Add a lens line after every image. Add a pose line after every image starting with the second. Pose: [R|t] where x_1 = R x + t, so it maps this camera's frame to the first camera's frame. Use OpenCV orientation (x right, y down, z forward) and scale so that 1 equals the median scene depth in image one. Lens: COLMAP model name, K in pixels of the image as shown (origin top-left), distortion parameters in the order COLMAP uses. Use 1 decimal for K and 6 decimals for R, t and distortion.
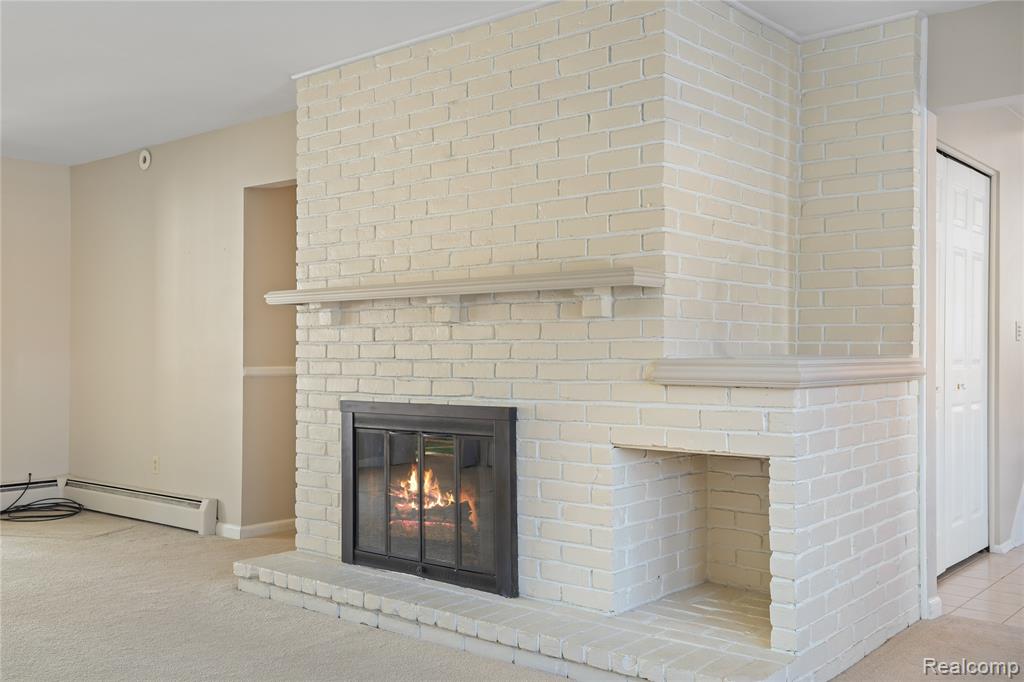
lens RADIAL K [[970.3, 0, 516.7], [0, 970.3, 340.7], [0, 0, 1]] dist [0.037487, 0.000000]
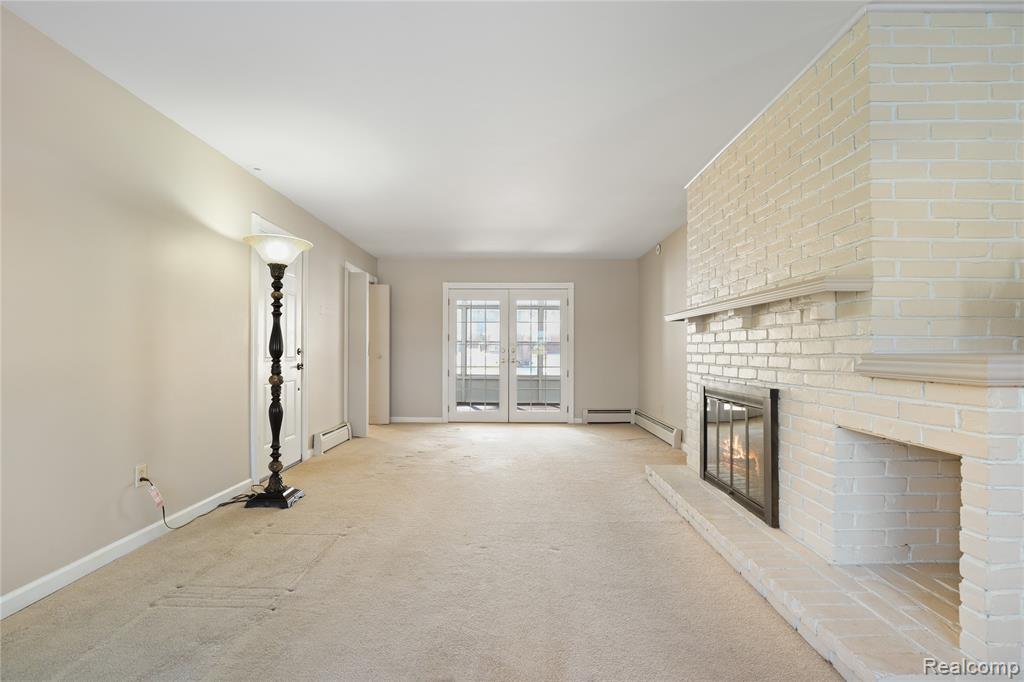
lens RADIAL K [[476.8, 0, 508.6], [0, 476.8, 347.9], [0, 0, 1]] dist [-0.035668, 0.006225]
pose [[0.626288, -0.002688, -0.779587, 0.293087], [0.009099, 0.999951, 0.003862, 0.005539], [0.779539, -0.009512, 0.626282, 0.313876]]
